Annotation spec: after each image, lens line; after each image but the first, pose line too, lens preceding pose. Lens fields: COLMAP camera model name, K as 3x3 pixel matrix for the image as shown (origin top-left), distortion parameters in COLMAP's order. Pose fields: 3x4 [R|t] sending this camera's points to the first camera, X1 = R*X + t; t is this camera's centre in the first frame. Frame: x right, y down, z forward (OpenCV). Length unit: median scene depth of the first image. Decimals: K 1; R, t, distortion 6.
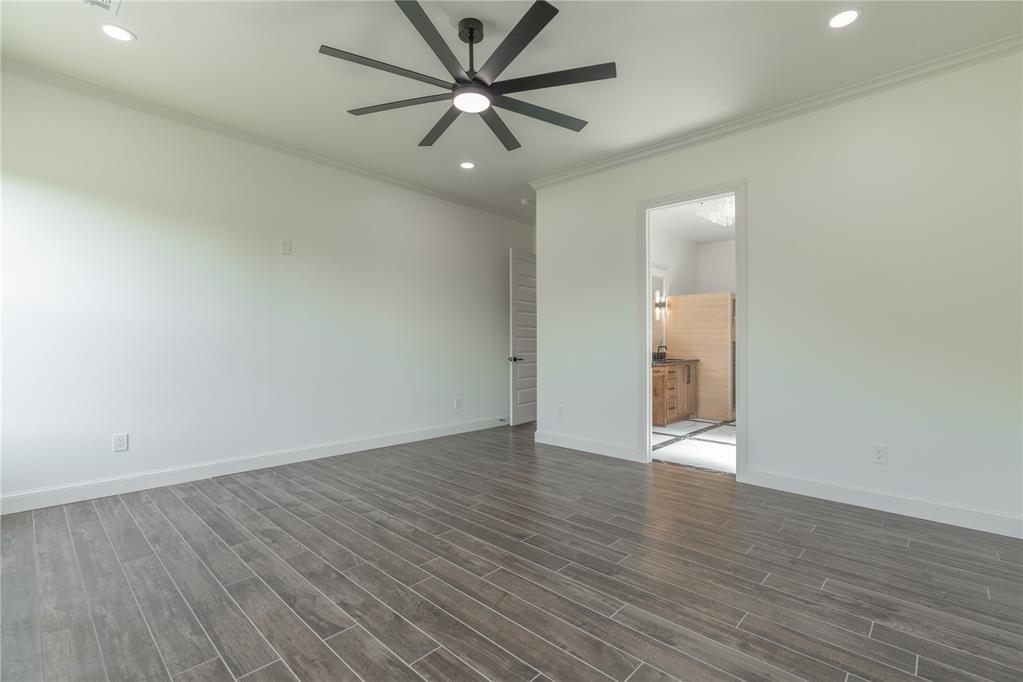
lens RADIAL K [[456.8, 0, 518.1], [0, 456.8, 343.8], [0, 0, 1]] dist [-0.001171, 0.000497]
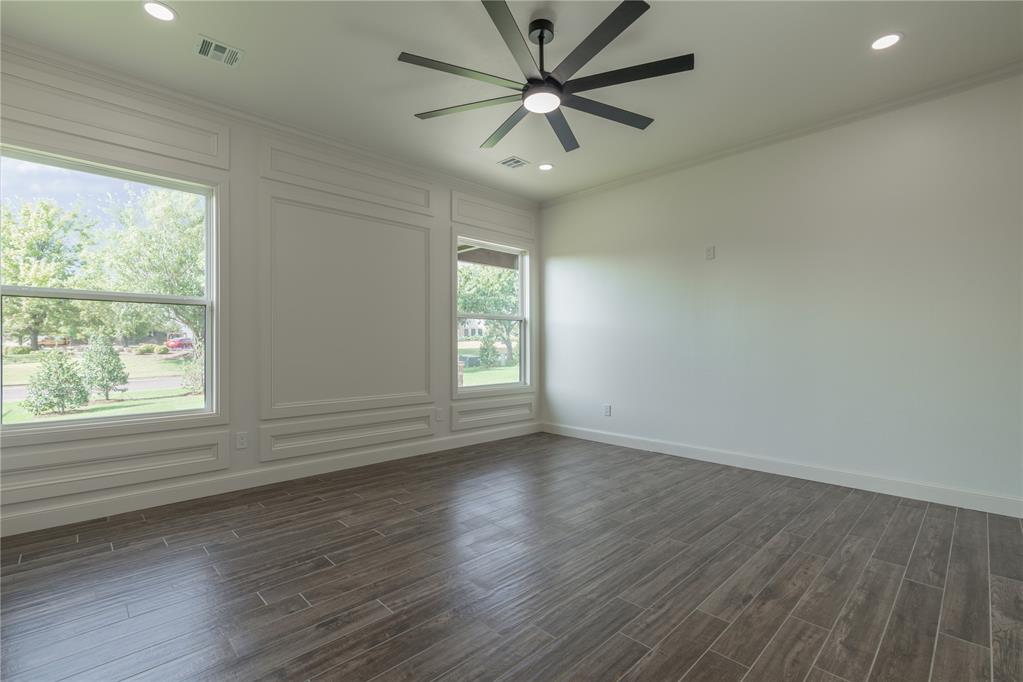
lens RADIAL K [[464.9, 0, 513.0], [0, 464.9, 339.1], [0, 0, 1]] dist [-0.001361, -0.000132]
pose [[-0.054009, -0.018099, -0.998376, 0.923790], [0.001335, 0.999834, -0.018197, 0.007868], [0.998540, -0.002315, -0.053976, 0.994813]]
